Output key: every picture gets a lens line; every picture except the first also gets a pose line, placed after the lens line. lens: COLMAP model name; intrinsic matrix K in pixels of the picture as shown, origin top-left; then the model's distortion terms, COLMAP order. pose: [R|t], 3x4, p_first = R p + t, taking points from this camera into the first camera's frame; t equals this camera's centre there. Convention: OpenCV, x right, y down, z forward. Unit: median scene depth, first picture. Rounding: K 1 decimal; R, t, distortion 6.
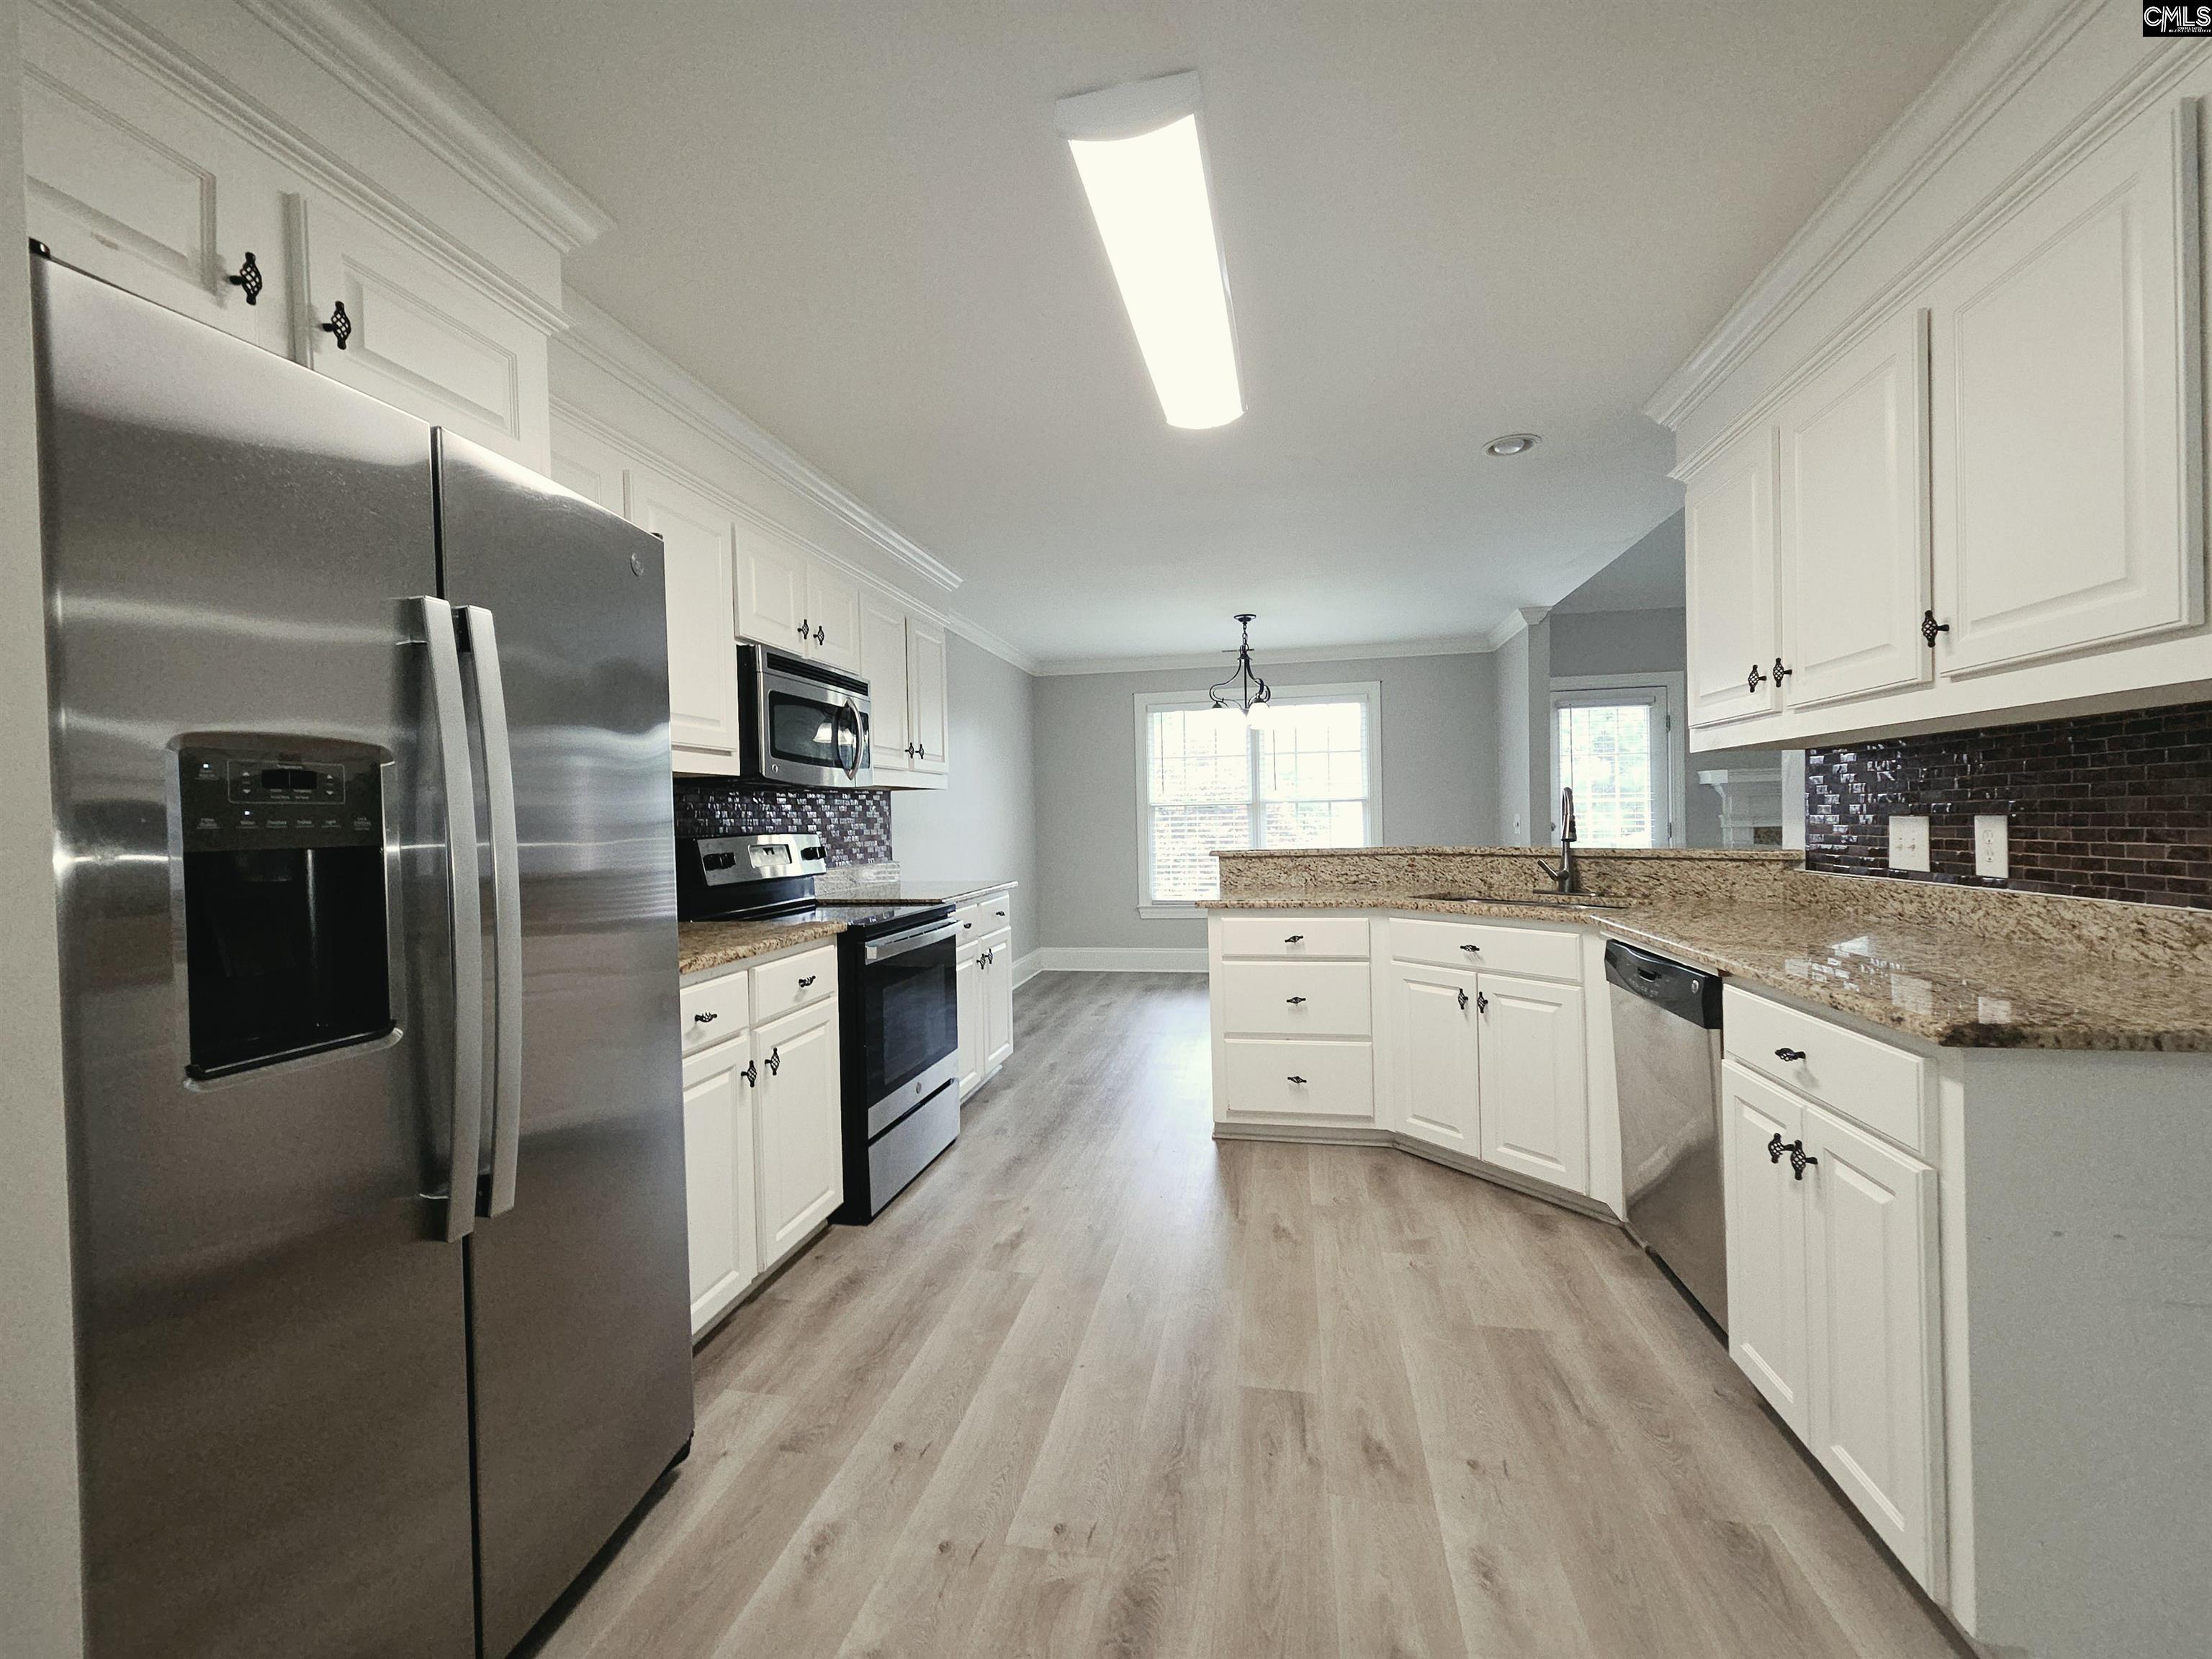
lens RADIAL K [[904.7, 0, 1106.0], [0, 904.7, 829.5], [0, 0, 1]] dist [-0.000774, -0.000116]
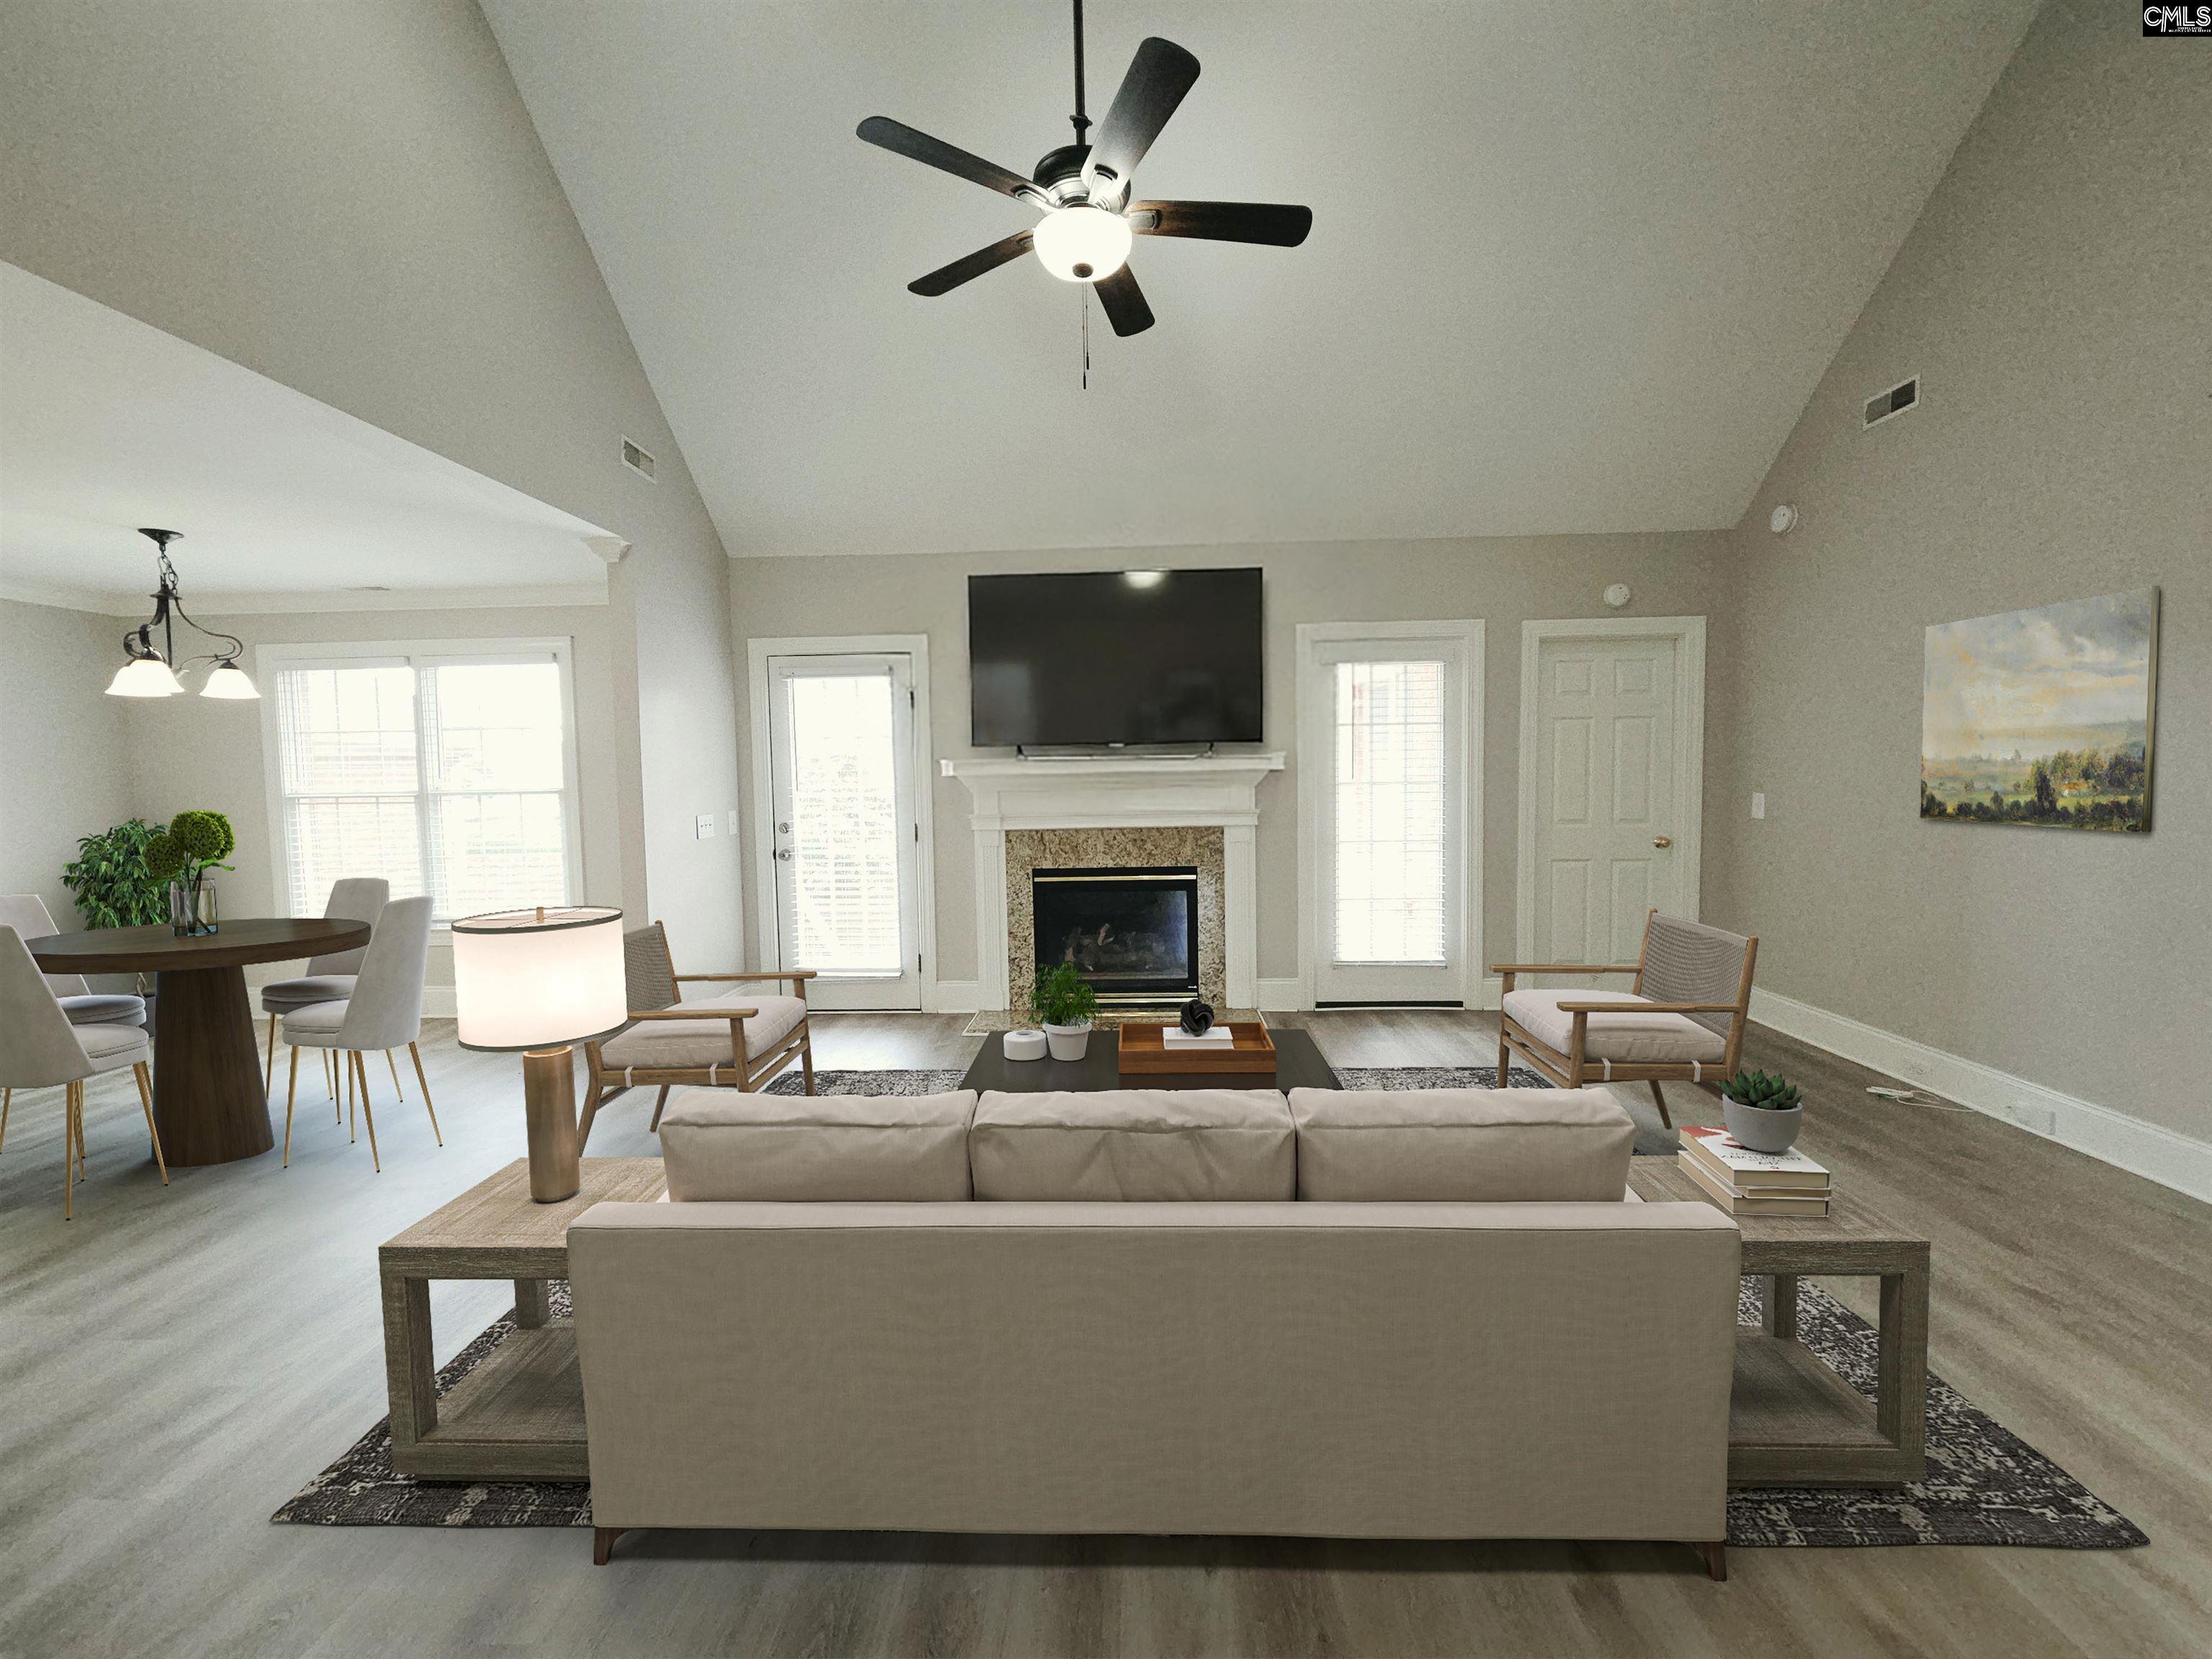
lens RADIAL K [[904.7, 0, 1106.0], [0, 904.7, 829.5], [0, 0, 1]] dist [-0.000774, -0.000116]
pose [[0.987496, -0.007757, 0.157452, 0.679527], [-0.001333, 0.998342, 0.057542, -0.049746], [-0.157638, -0.057032, 0.985849, 0.186854]]
